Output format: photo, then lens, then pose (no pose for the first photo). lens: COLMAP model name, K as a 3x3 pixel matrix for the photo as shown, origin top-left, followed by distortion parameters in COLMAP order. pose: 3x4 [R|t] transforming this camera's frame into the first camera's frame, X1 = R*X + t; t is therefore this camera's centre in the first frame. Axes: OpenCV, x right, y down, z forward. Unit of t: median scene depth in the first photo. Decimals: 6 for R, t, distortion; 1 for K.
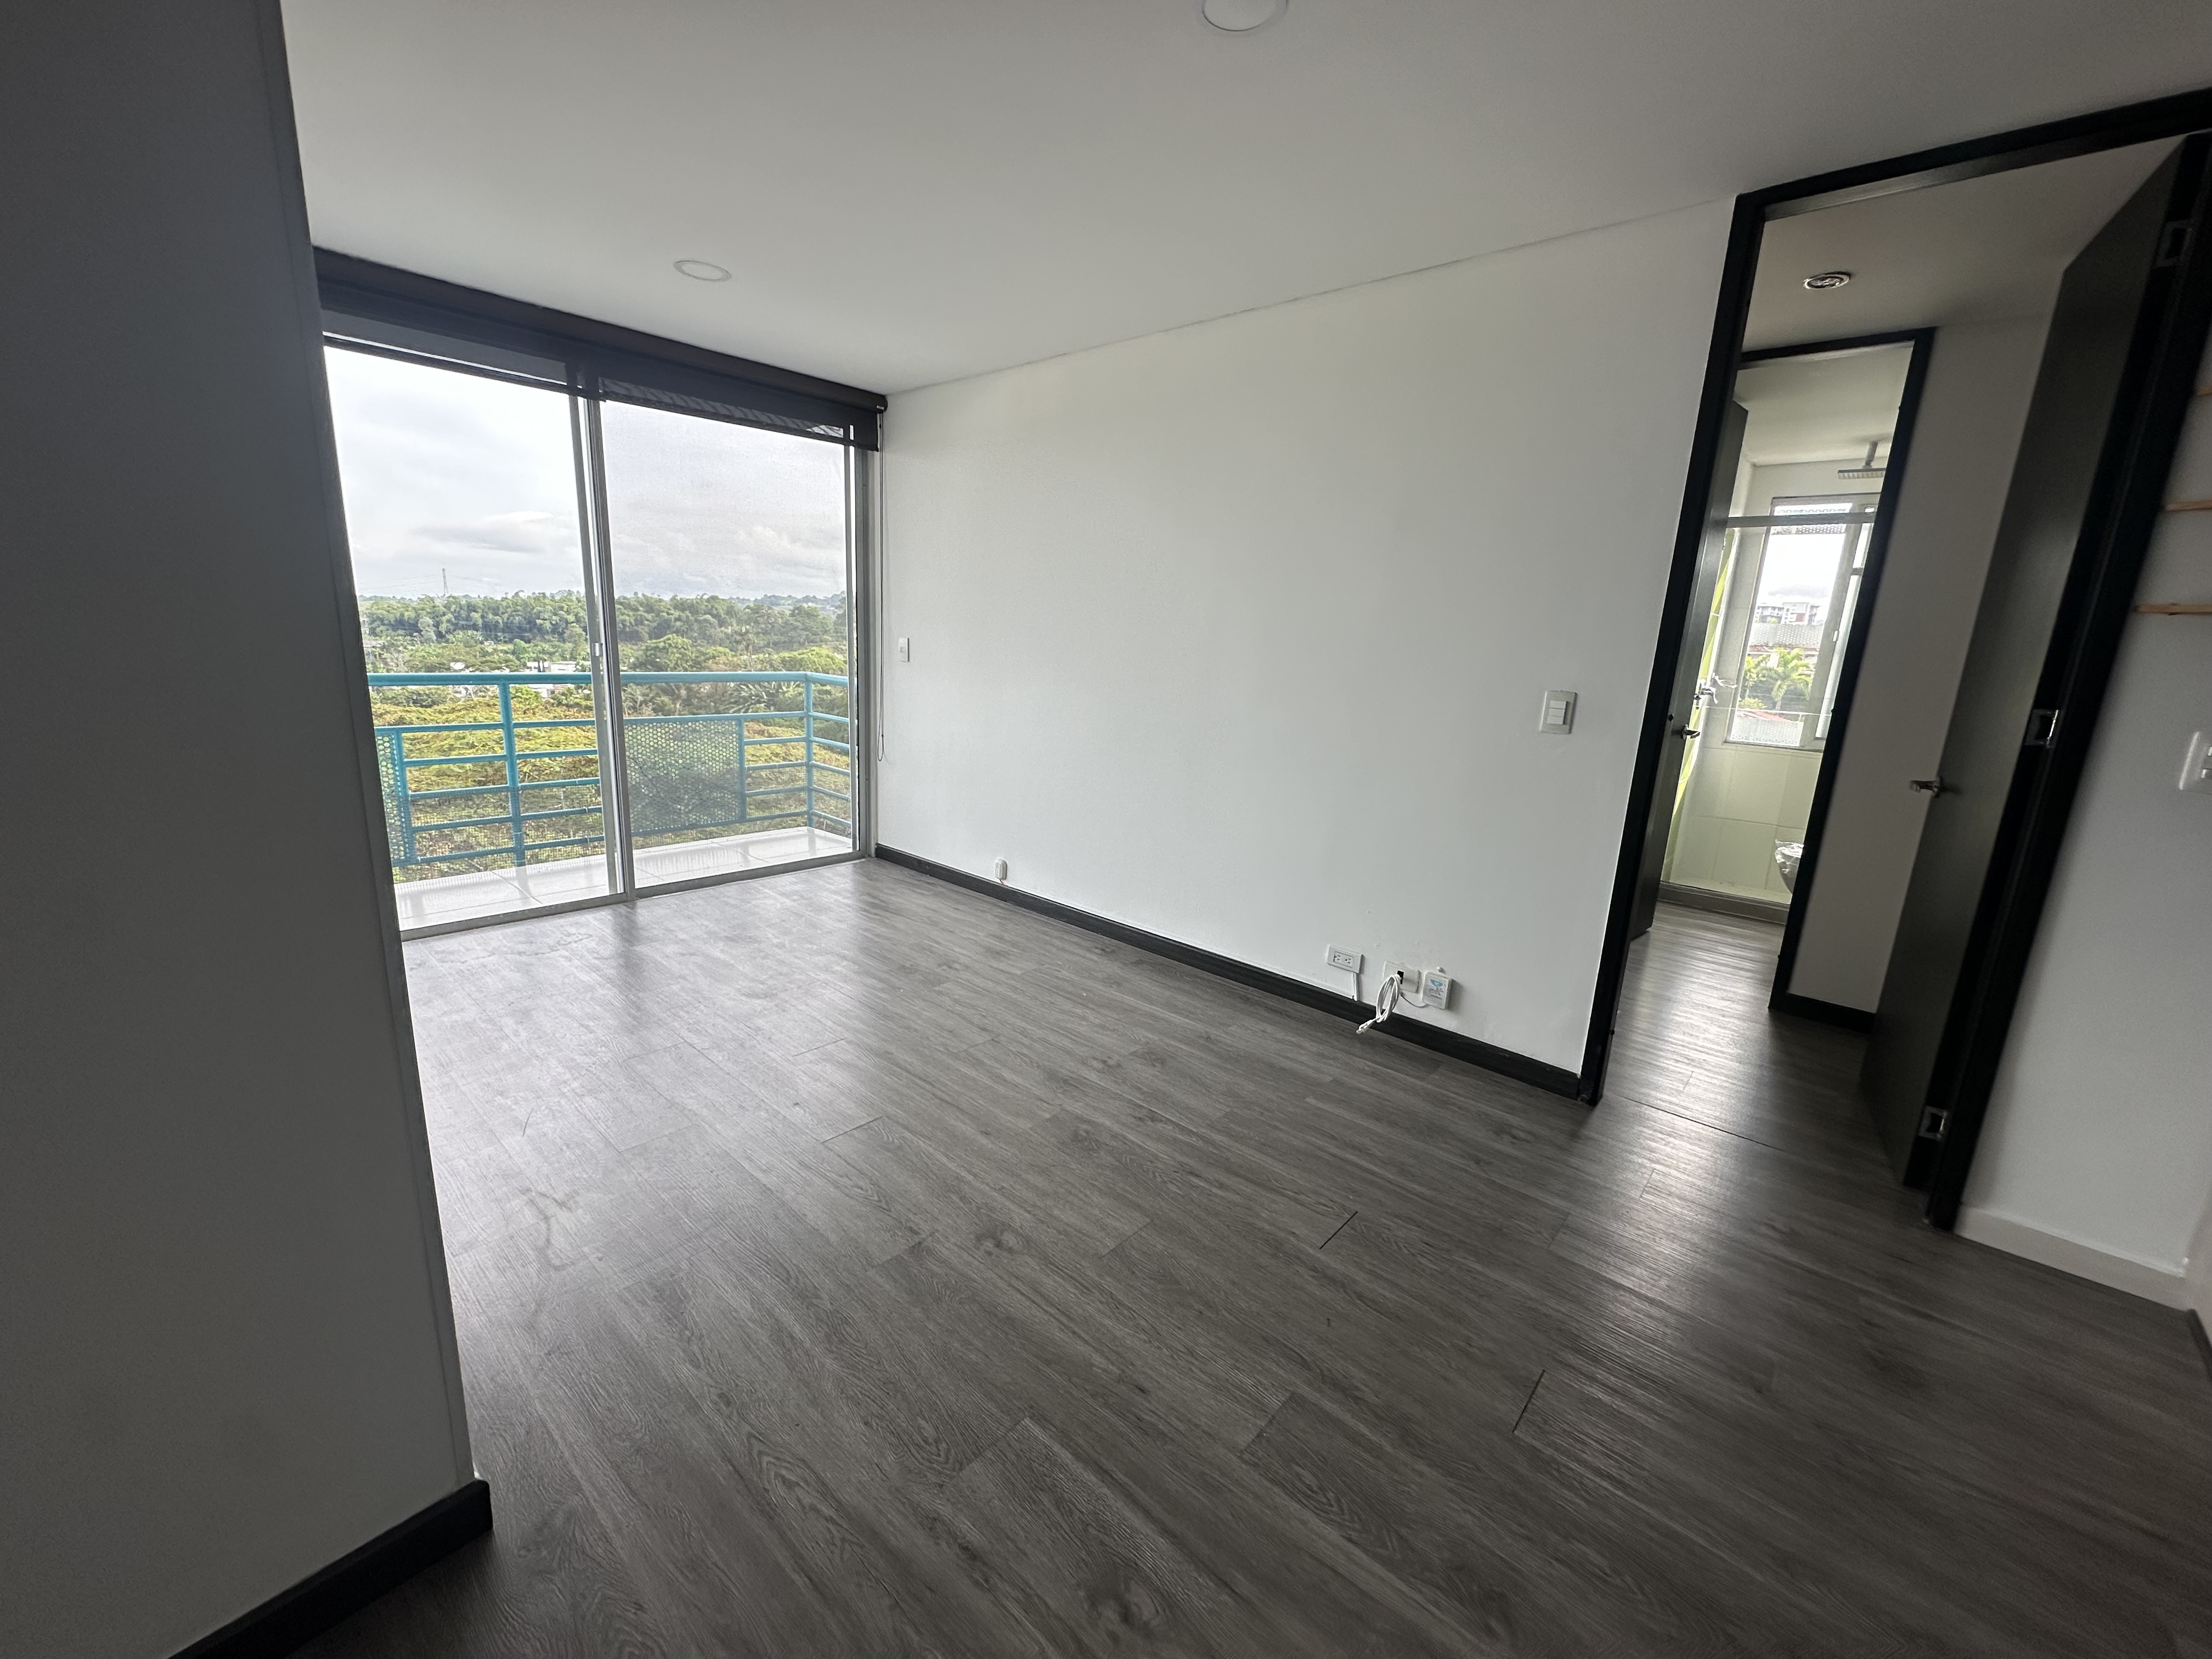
lens RADIAL K [[878.5, 0, 1105.3], [0, 878.5, 826.3], [0, 0, 1]] dist [-0.003673, 0.000478]
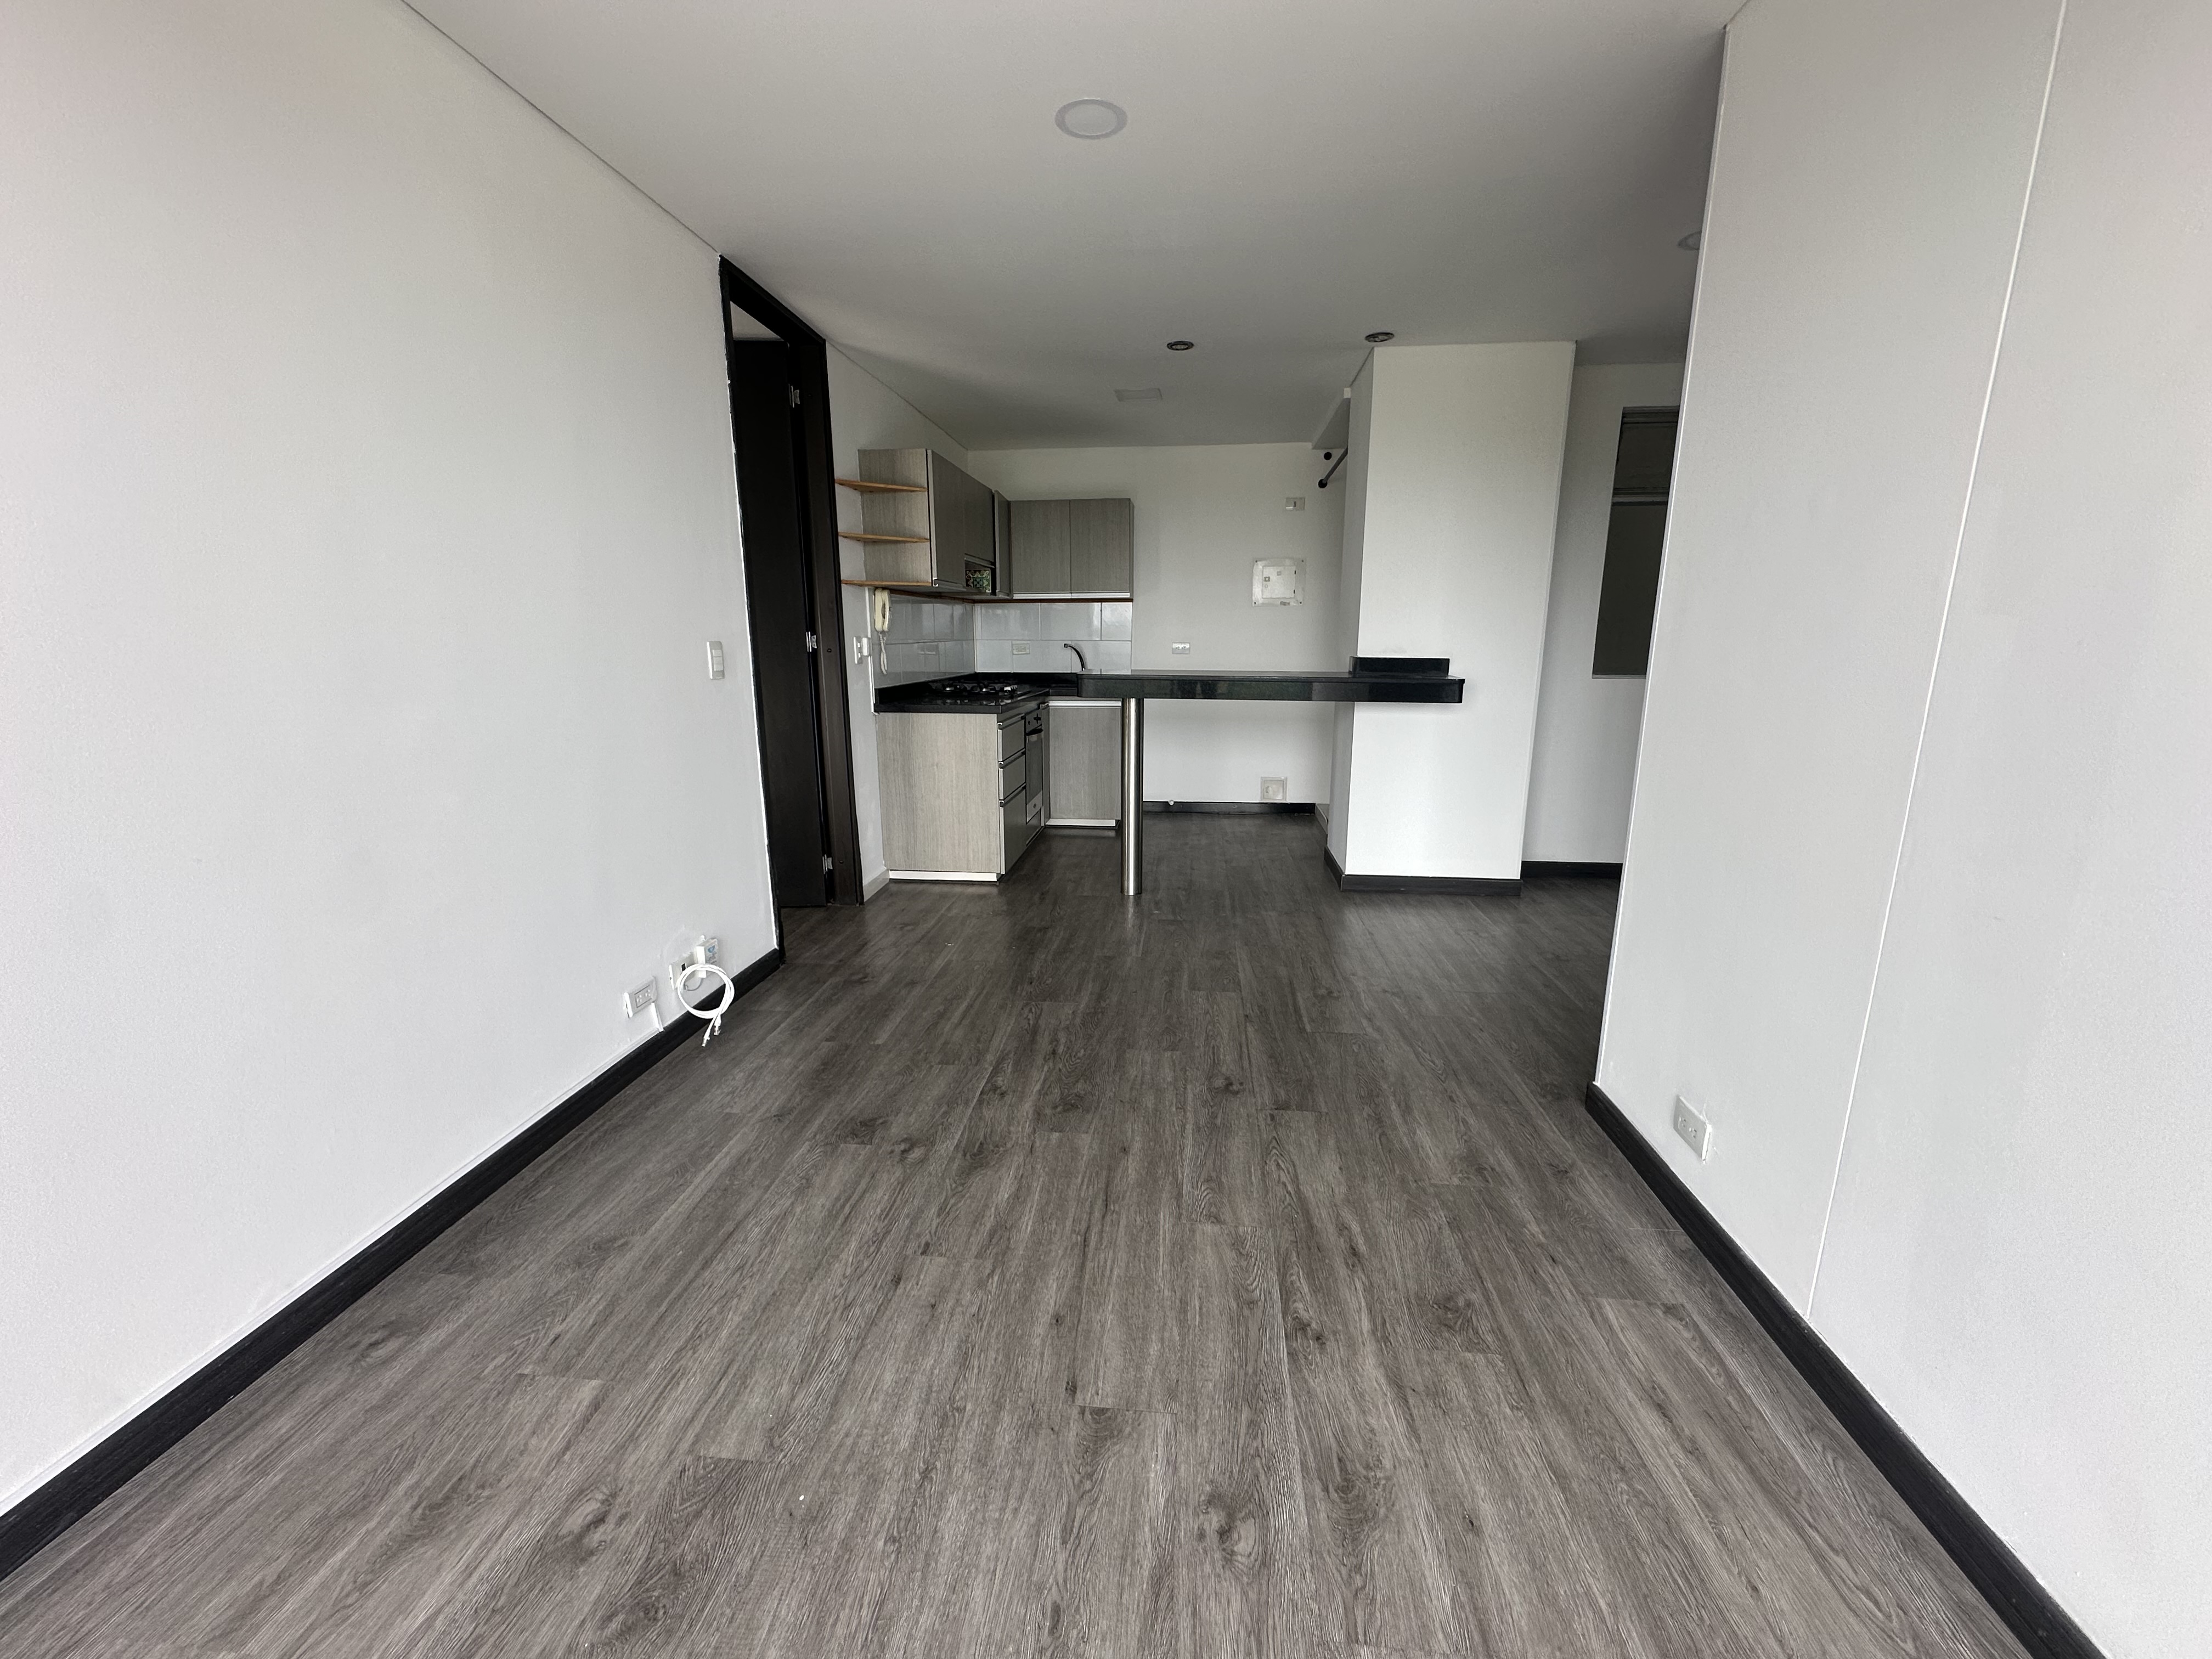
lens RADIAL K [[878.5, 0, 1105.3], [0, 878.5, 826.3], [0, 0, 1]] dist [-0.003673, 0.000478]
pose [[-0.584993, -0.215337, 0.781929, -0.481205], [0.149058, 0.919140, 0.364640, -0.186800], [-0.797224, 0.329865, -0.505592, 0.857359]]
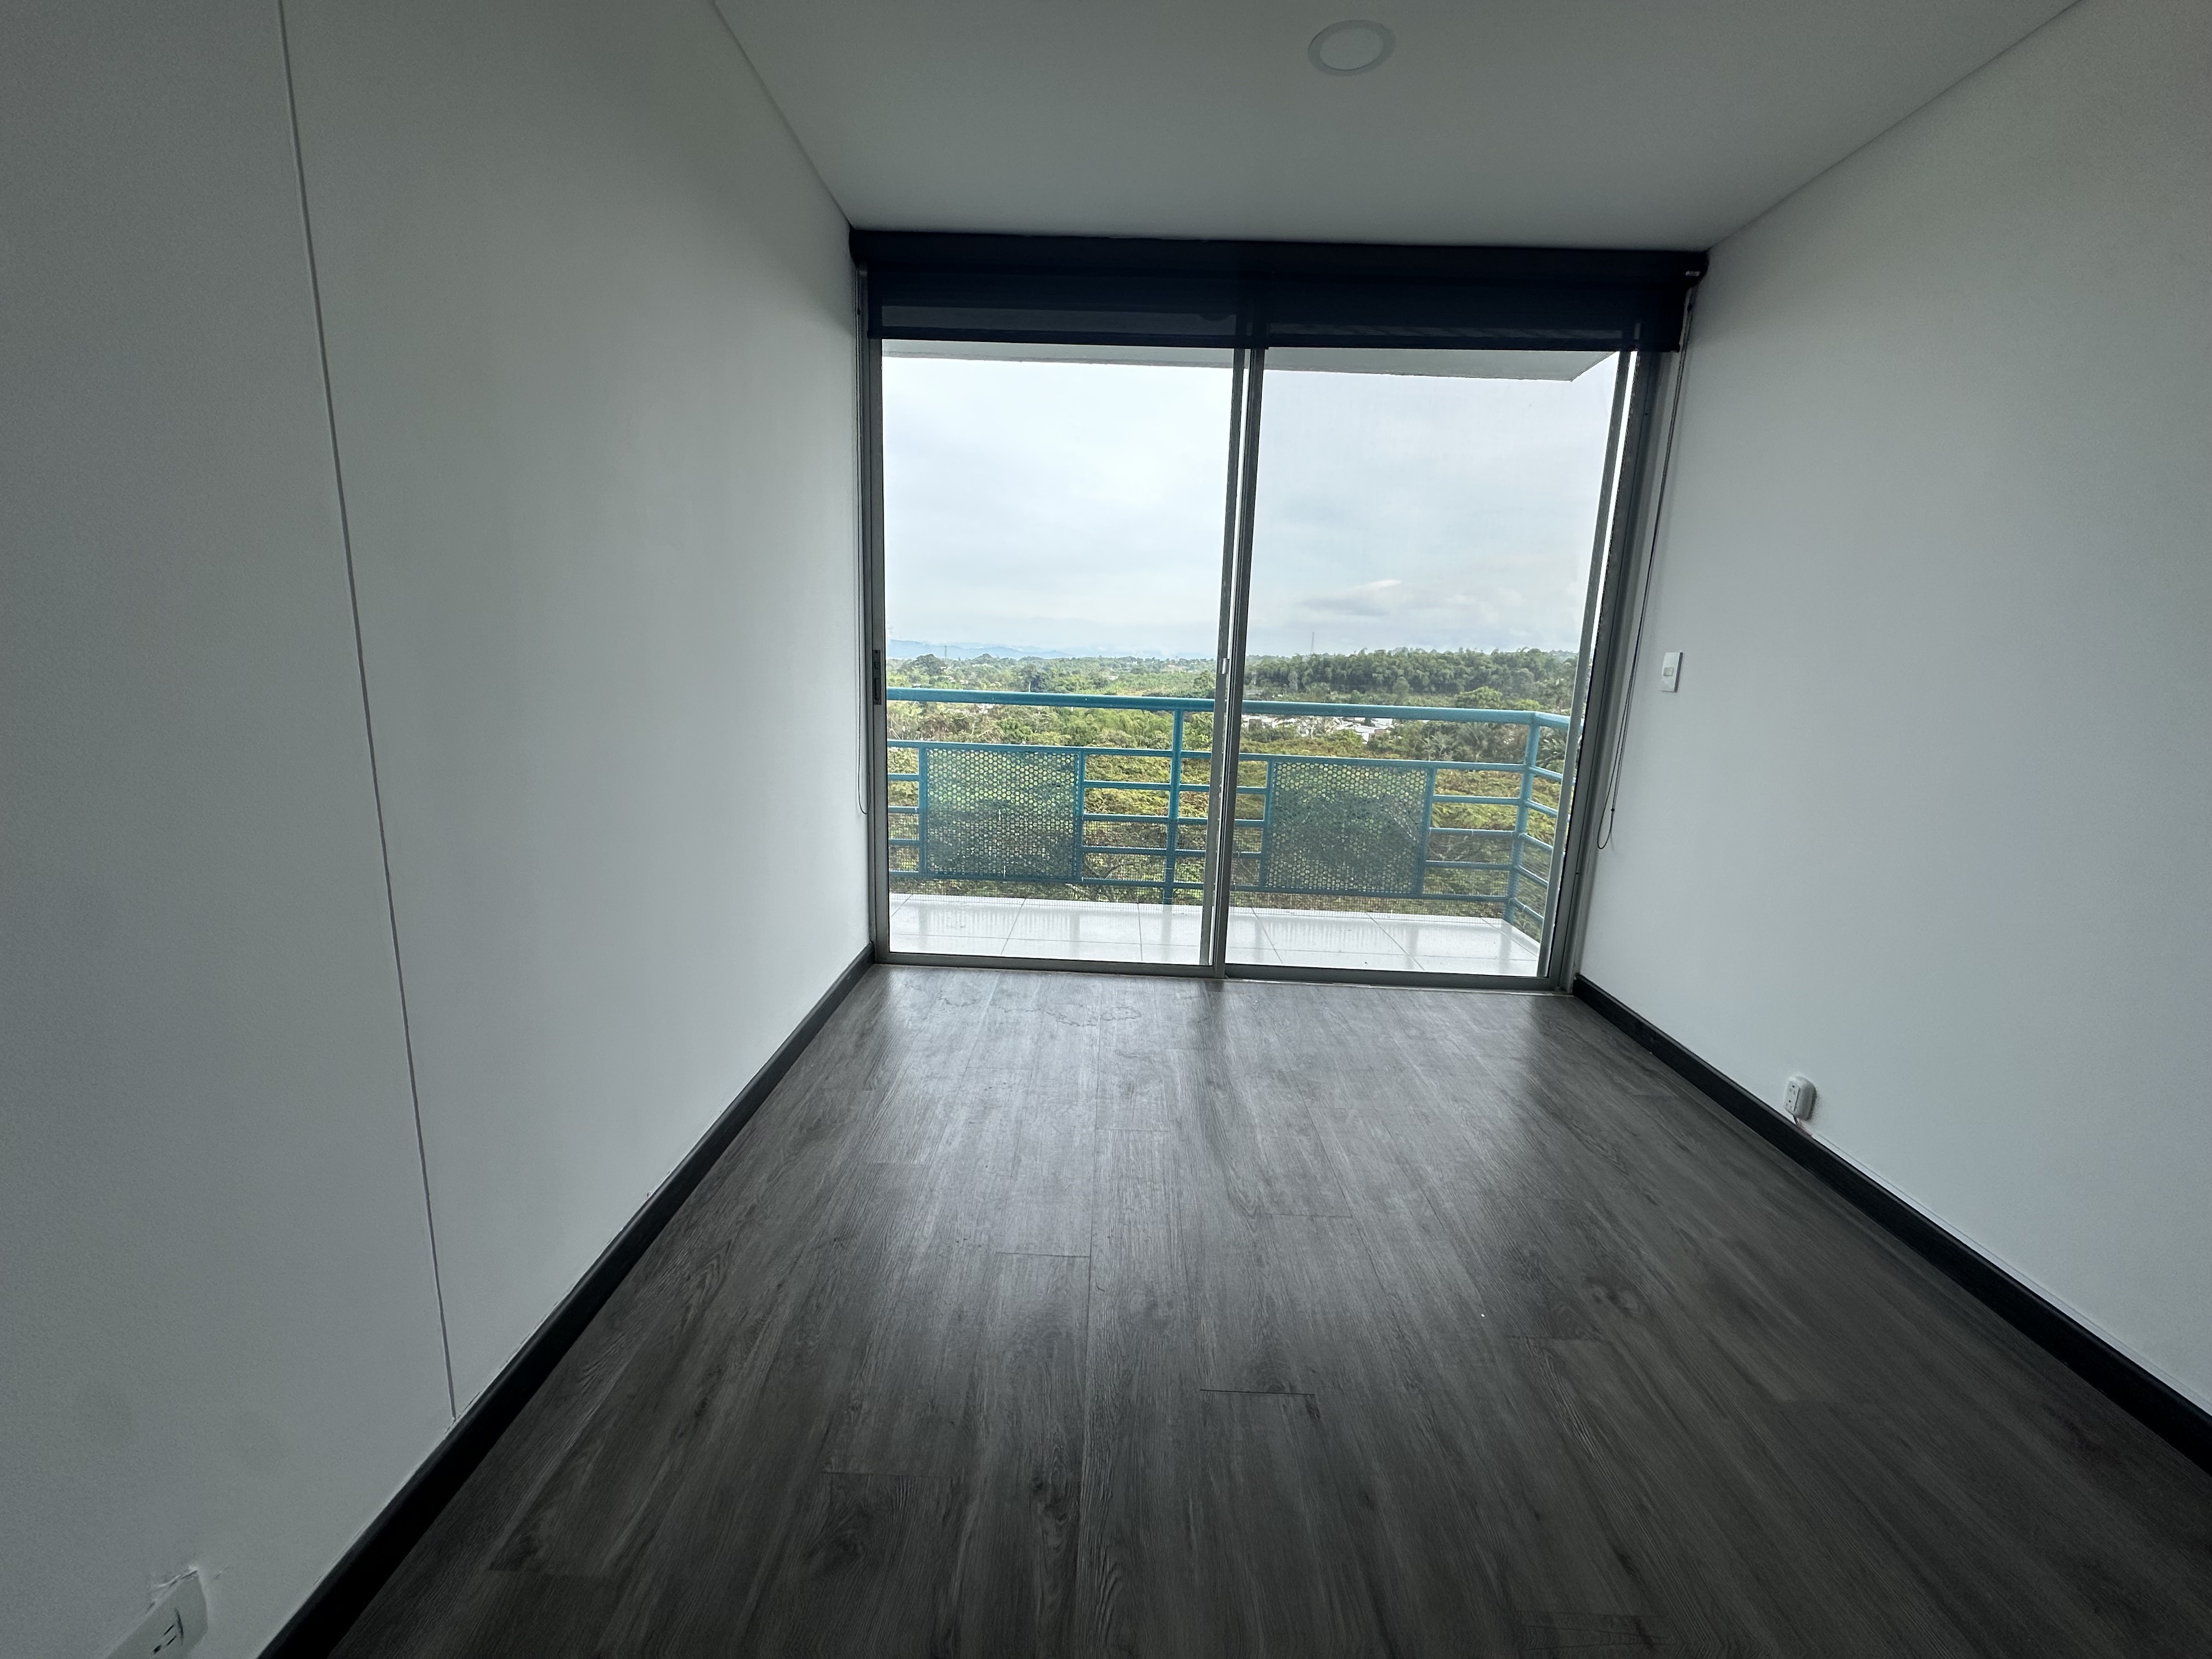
lens RADIAL K [[879.5, 0, 1104.9], [0, 879.5, 826.9], [0, 0, 1]] dist [-0.004832, 0.000395]
pose [[0.656294, 0.126217, -0.743874, -0.030589], [-0.168972, 0.985454, 0.018129, -0.053370], [0.735341, 0.113796, 0.668075, 0.409578]]
